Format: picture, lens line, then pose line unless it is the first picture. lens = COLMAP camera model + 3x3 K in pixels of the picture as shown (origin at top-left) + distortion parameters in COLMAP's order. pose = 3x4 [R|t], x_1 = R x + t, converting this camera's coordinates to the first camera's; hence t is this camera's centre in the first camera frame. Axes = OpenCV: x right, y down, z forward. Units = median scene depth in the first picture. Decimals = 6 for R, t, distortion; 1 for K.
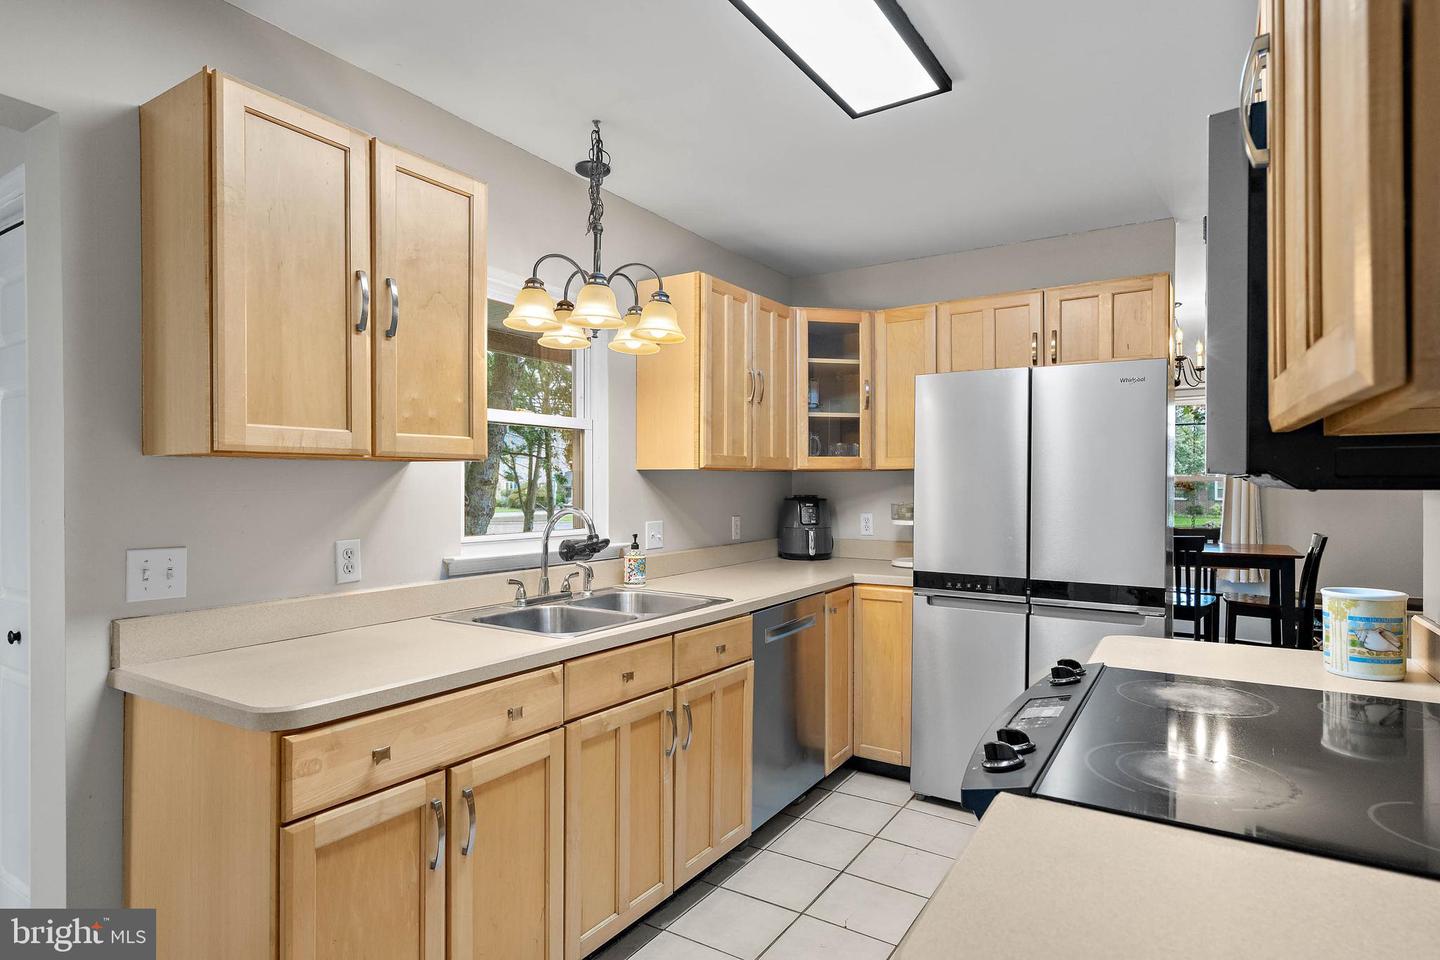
lens RADIAL K [[795.6, 0, 720.0], [0, 795.6, 480.0], [0, 0, 1]] dist [0.000921, 0.000256]
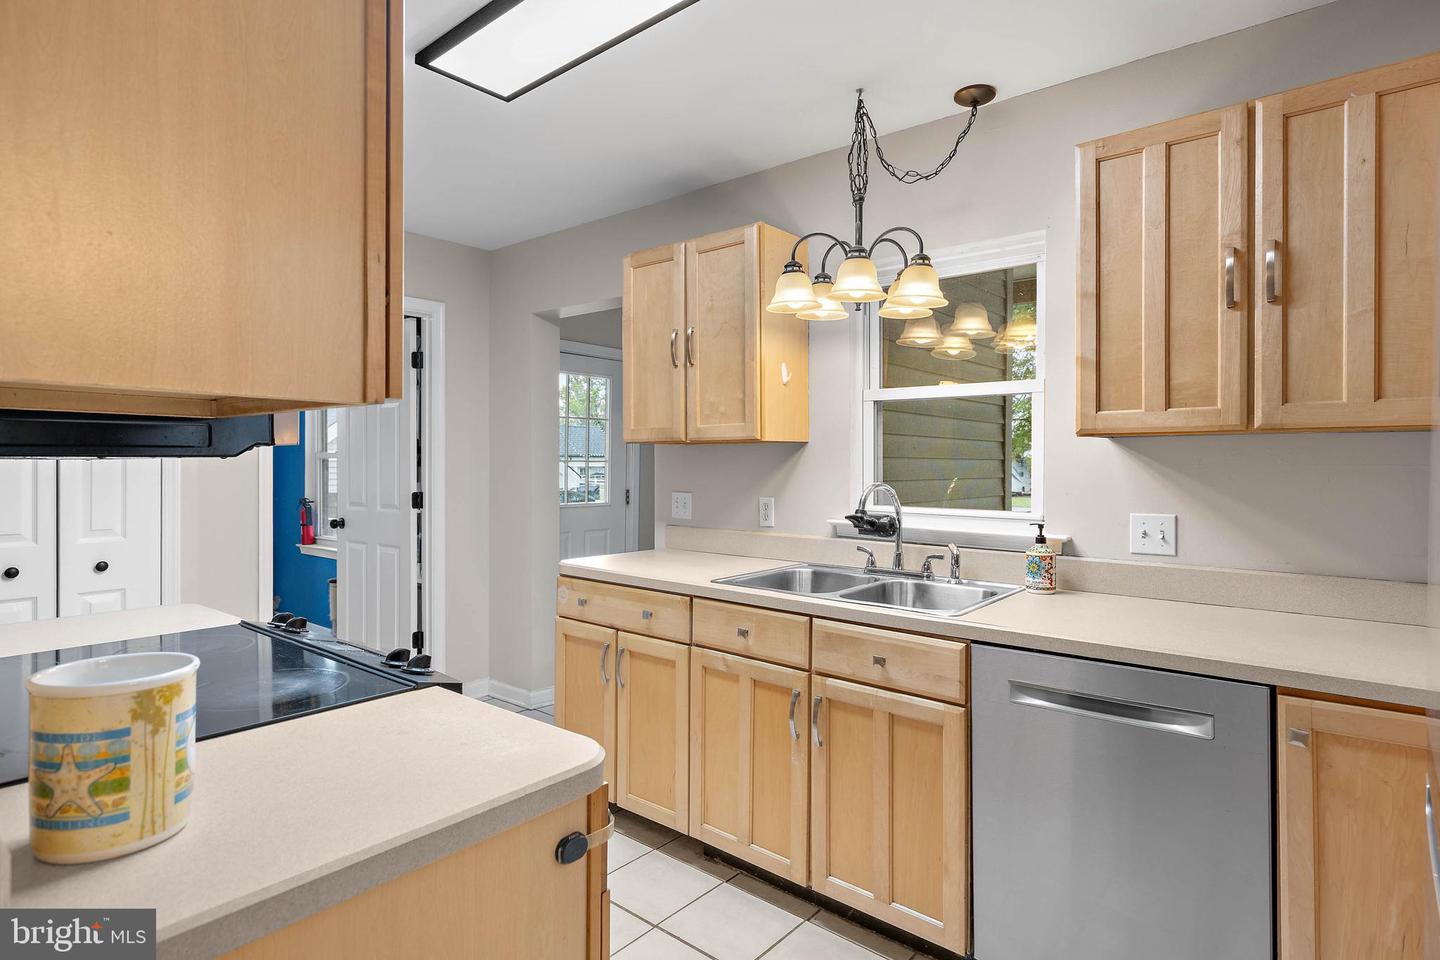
lens RADIAL K [[749.1, 0, 722.3], [0, 749.1, 462.7], [0, 0, 1]] dist [-0.000402, 0.000004]
pose [[-0.122916, 0.000205, -0.992417, 0.848865], [-0.000450, 1.000000, 0.000262, 0.010495], [0.992417, 0.000479, -0.122915, 1.017226]]
